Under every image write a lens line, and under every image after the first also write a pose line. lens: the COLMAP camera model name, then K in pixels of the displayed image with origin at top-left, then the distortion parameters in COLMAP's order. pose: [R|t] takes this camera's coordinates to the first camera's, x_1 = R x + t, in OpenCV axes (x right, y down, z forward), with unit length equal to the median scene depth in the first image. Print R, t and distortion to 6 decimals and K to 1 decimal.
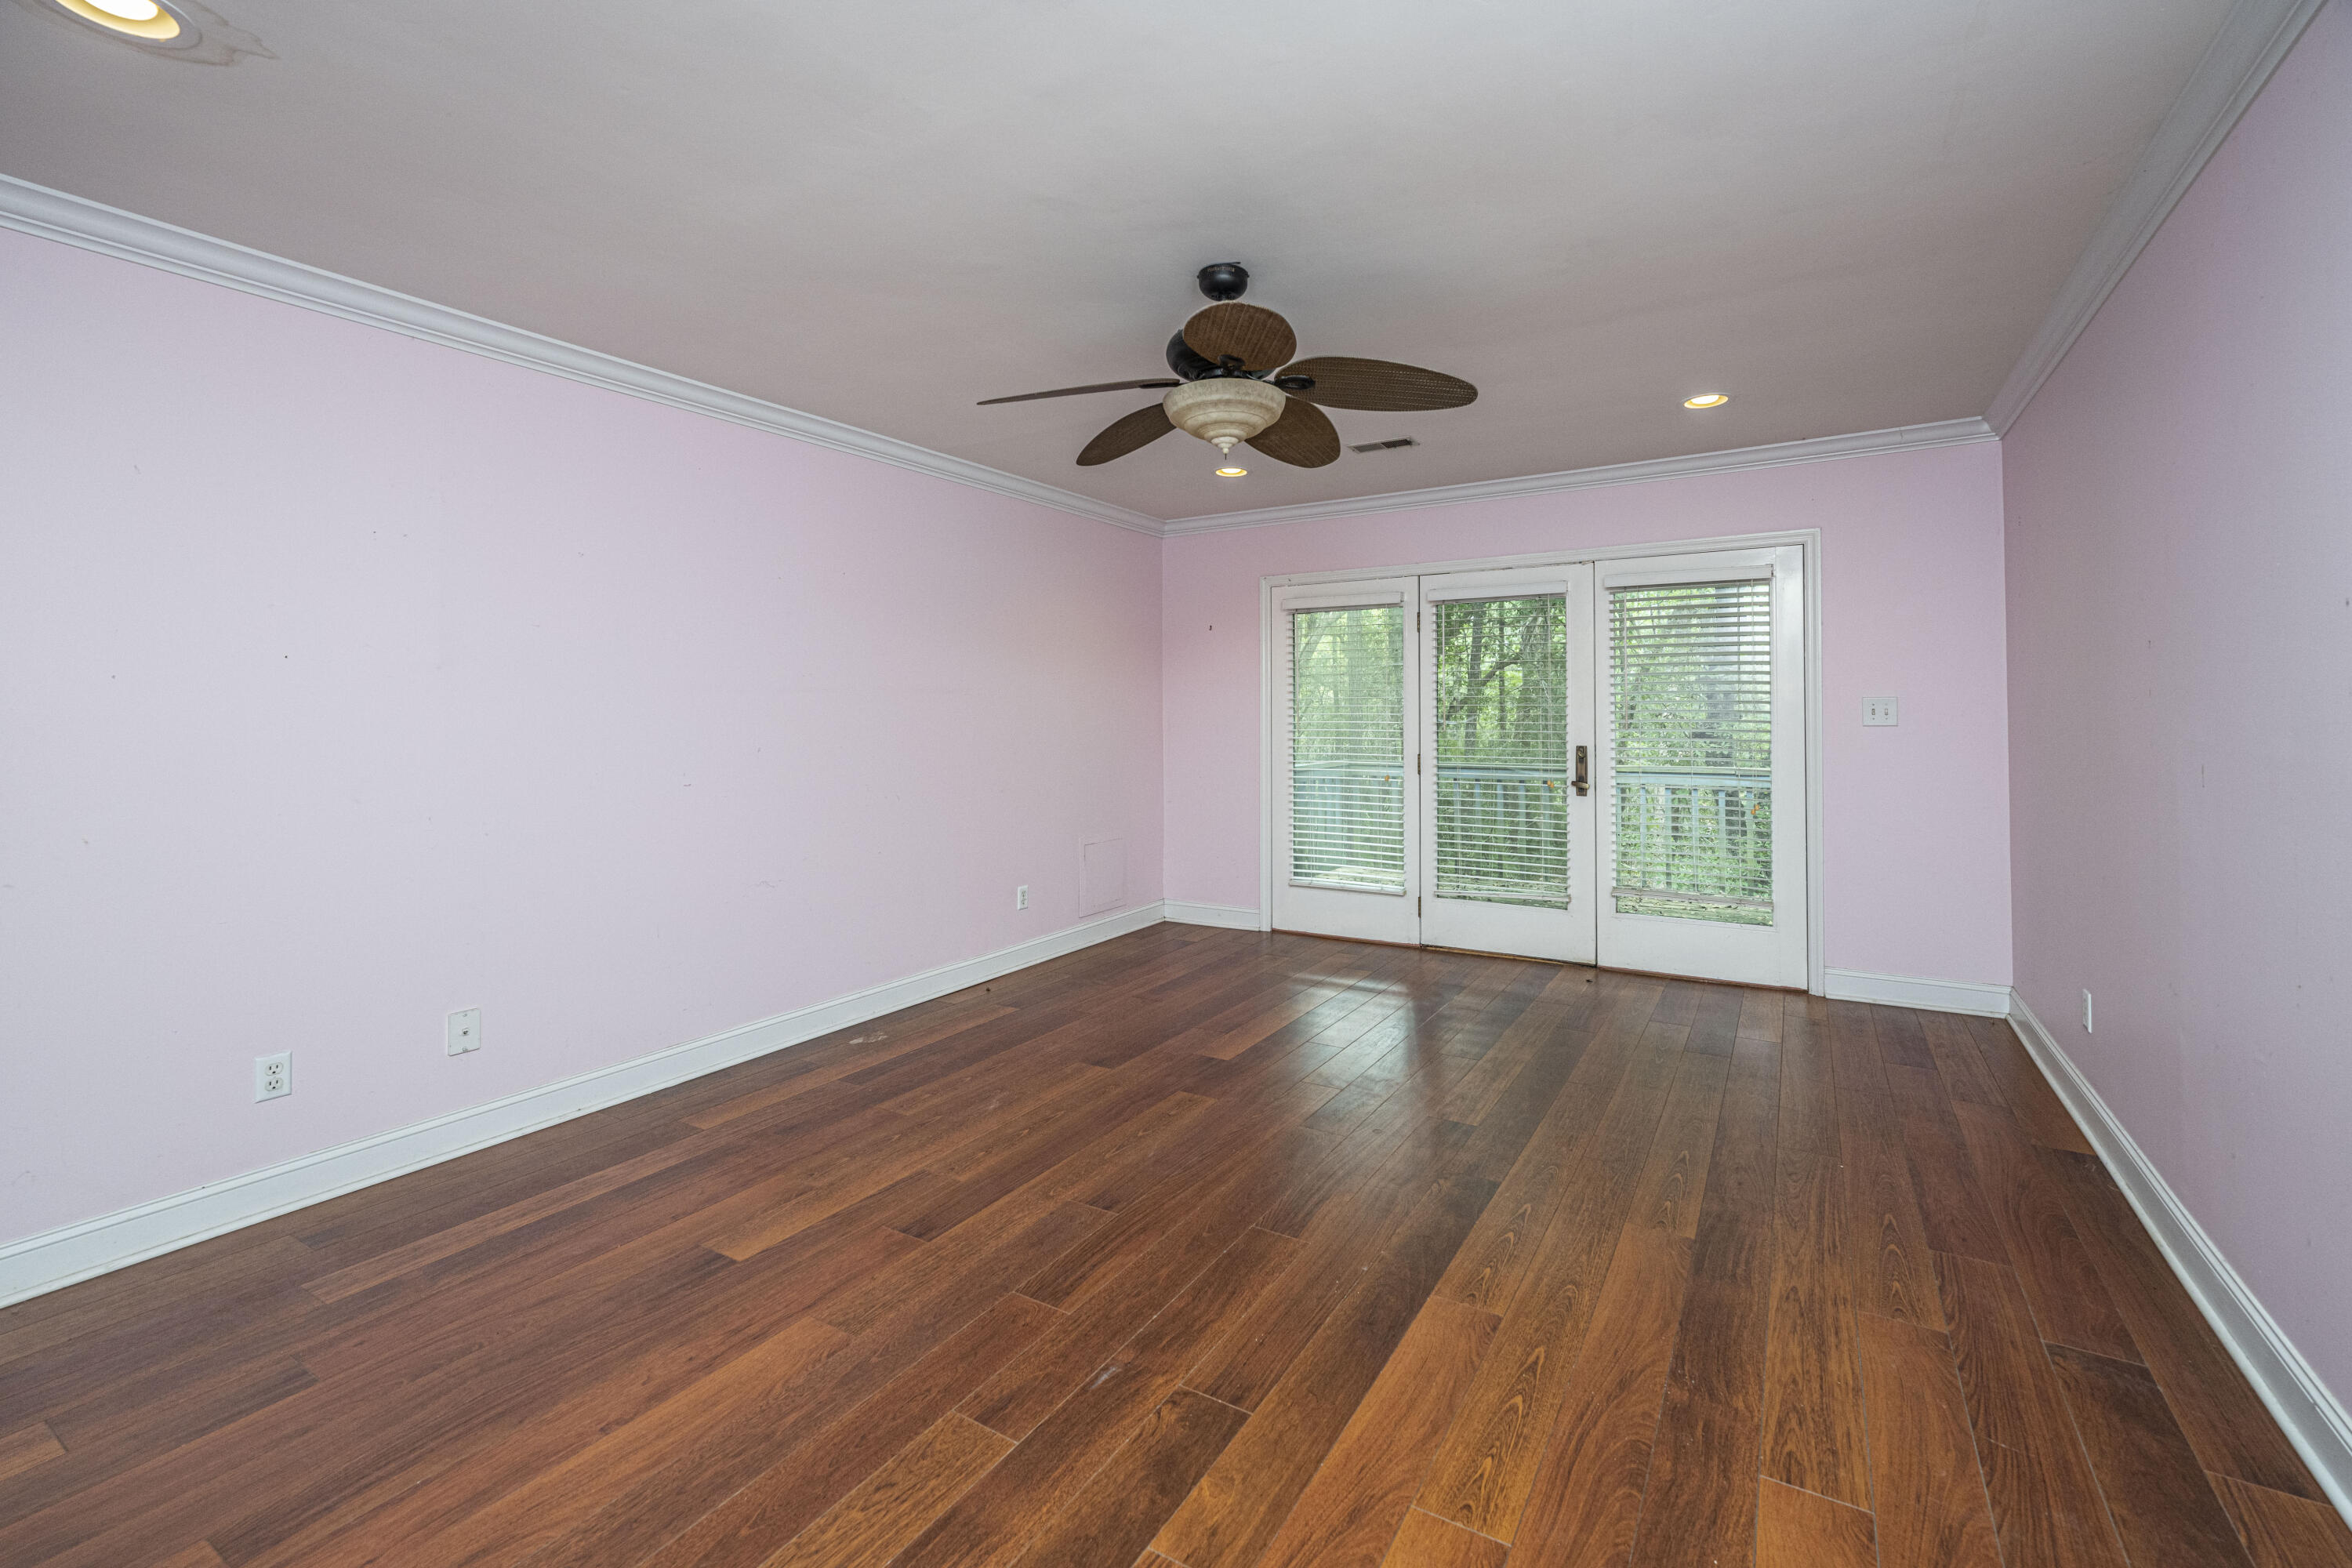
lens RADIAL K [[973.6, 0, 1183.2], [0, 973.6, 726.7], [0, 0, 1]] dist [0.001936, 0.000311]
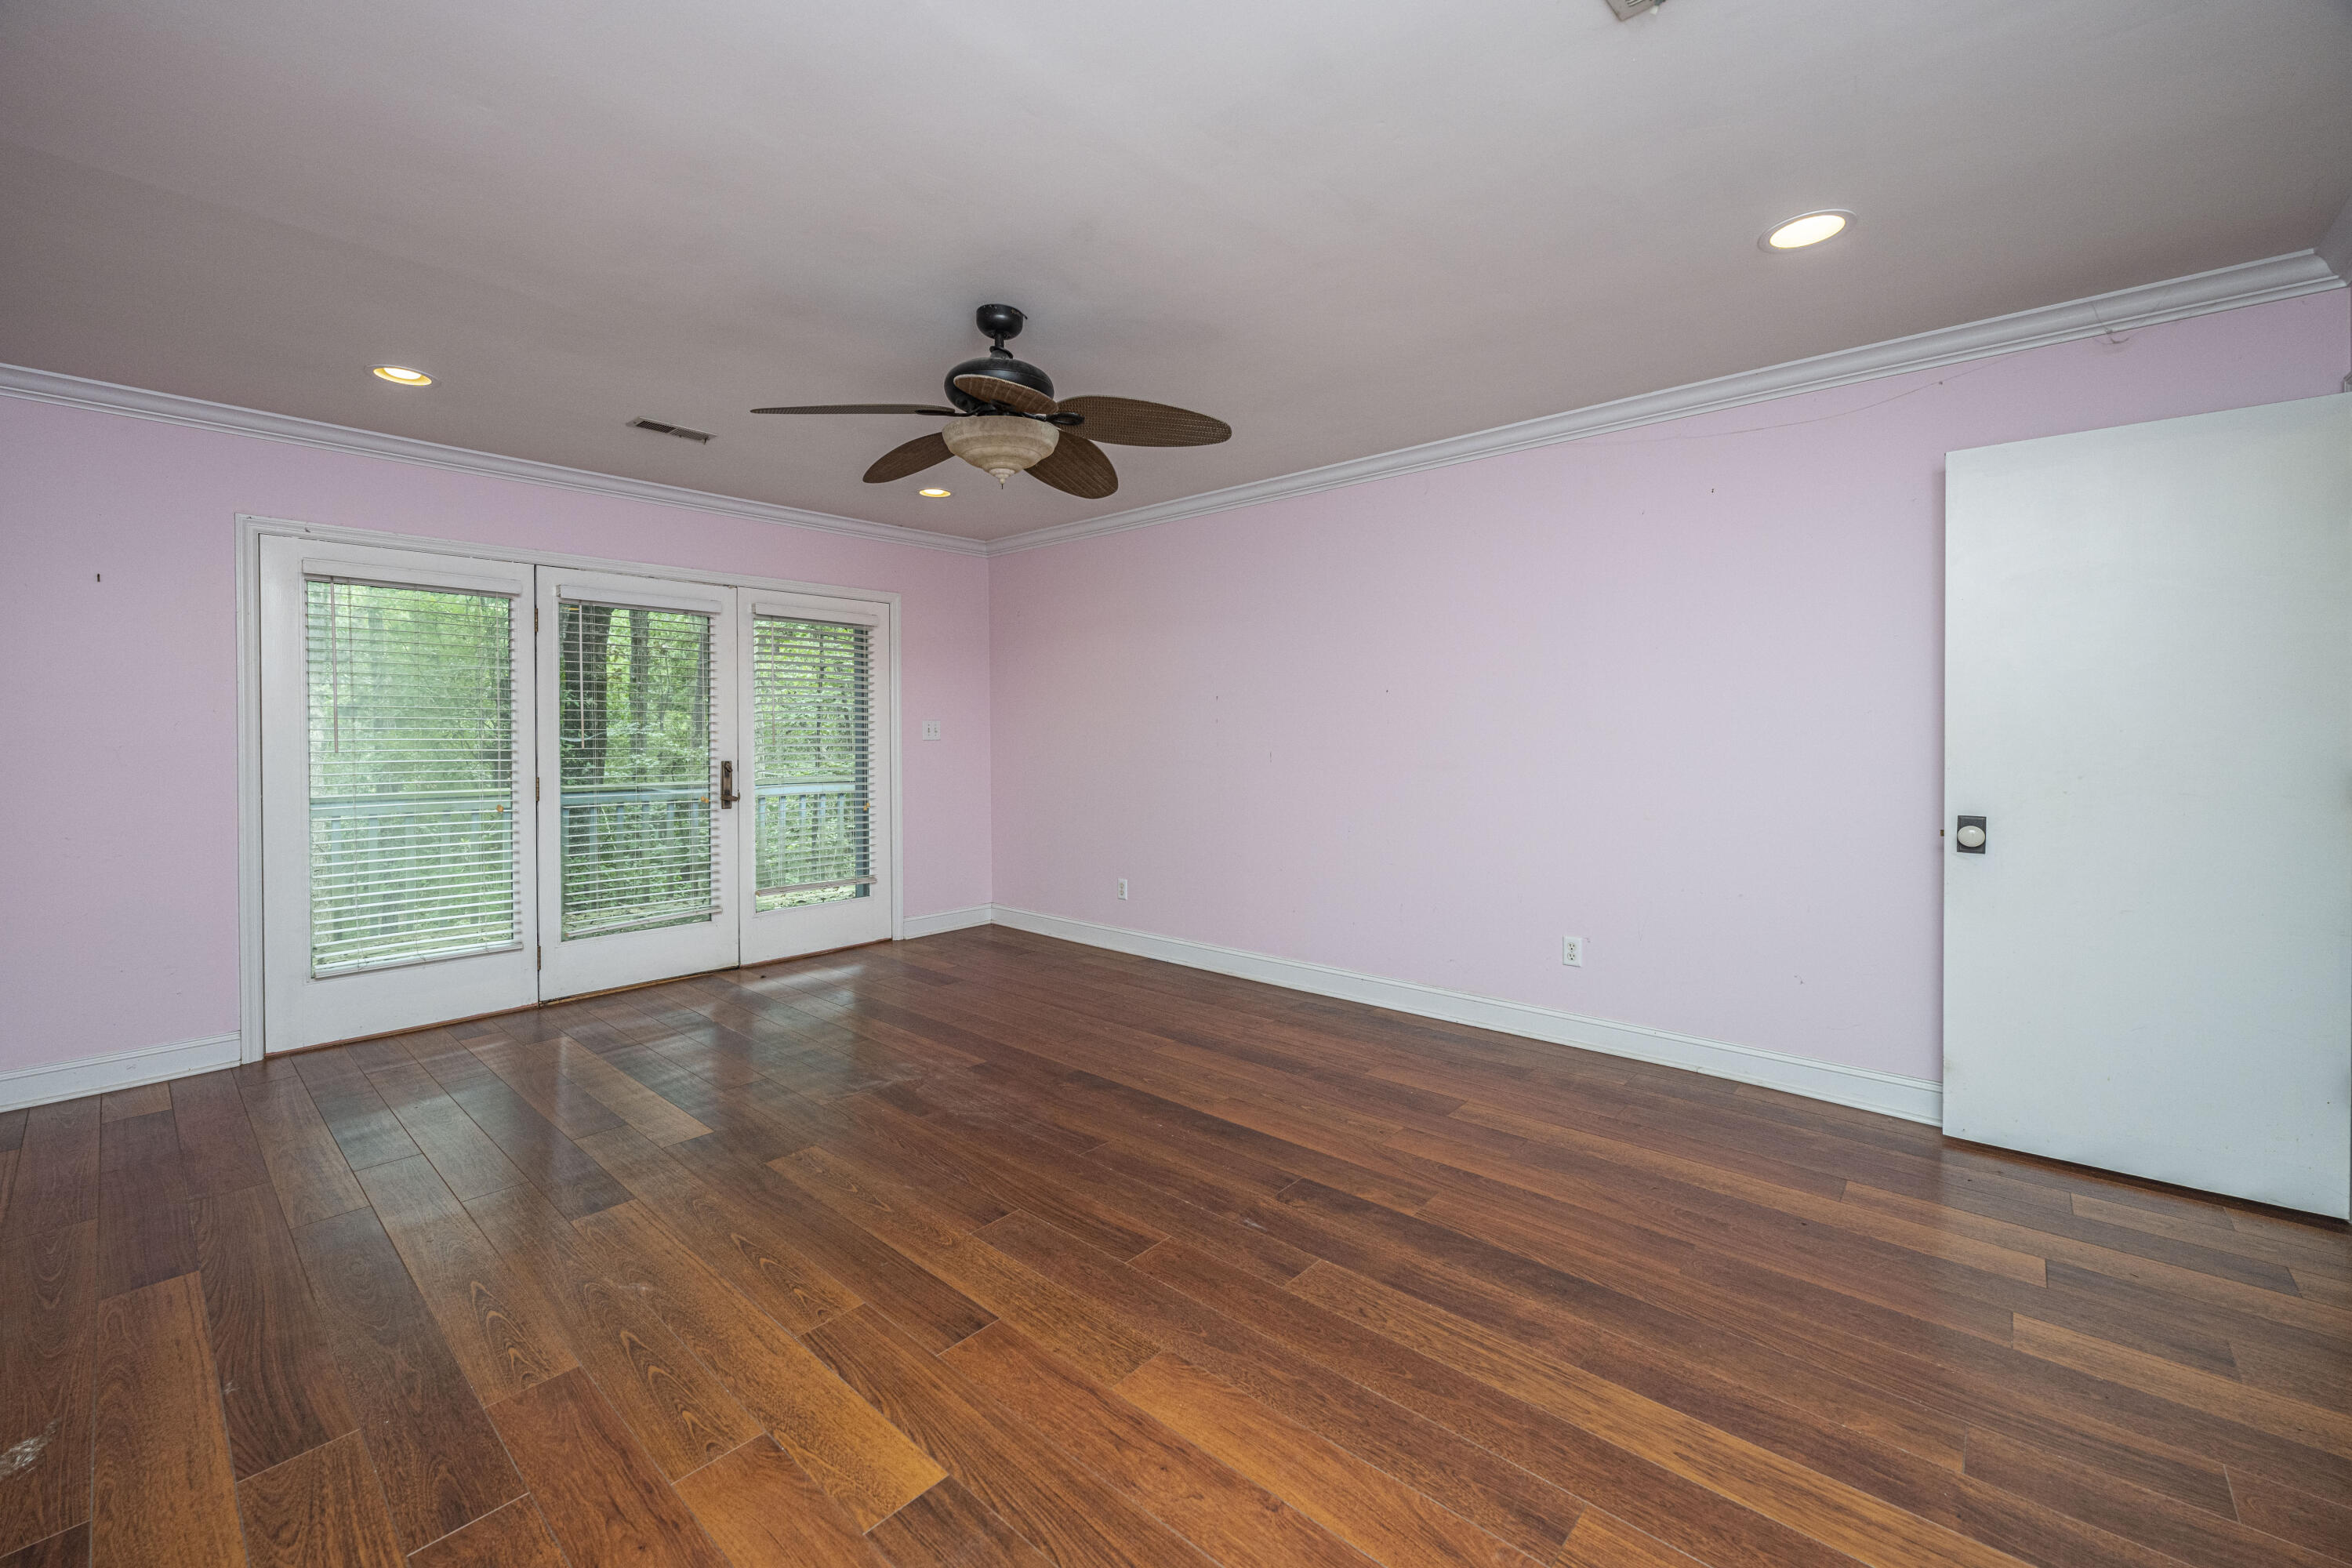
lens RADIAL K [[973.6, 0, 1183.2], [0, 973.6, 726.7], [0, 0, 1]] dist [0.001936, 0.000311]
pose [[0.170336, 0.014079, 0.985285, -1.049418], [0.010491, 0.999815, -0.016100, 0.009354], [-0.985330, 0.013079, 0.170157, 0.642468]]
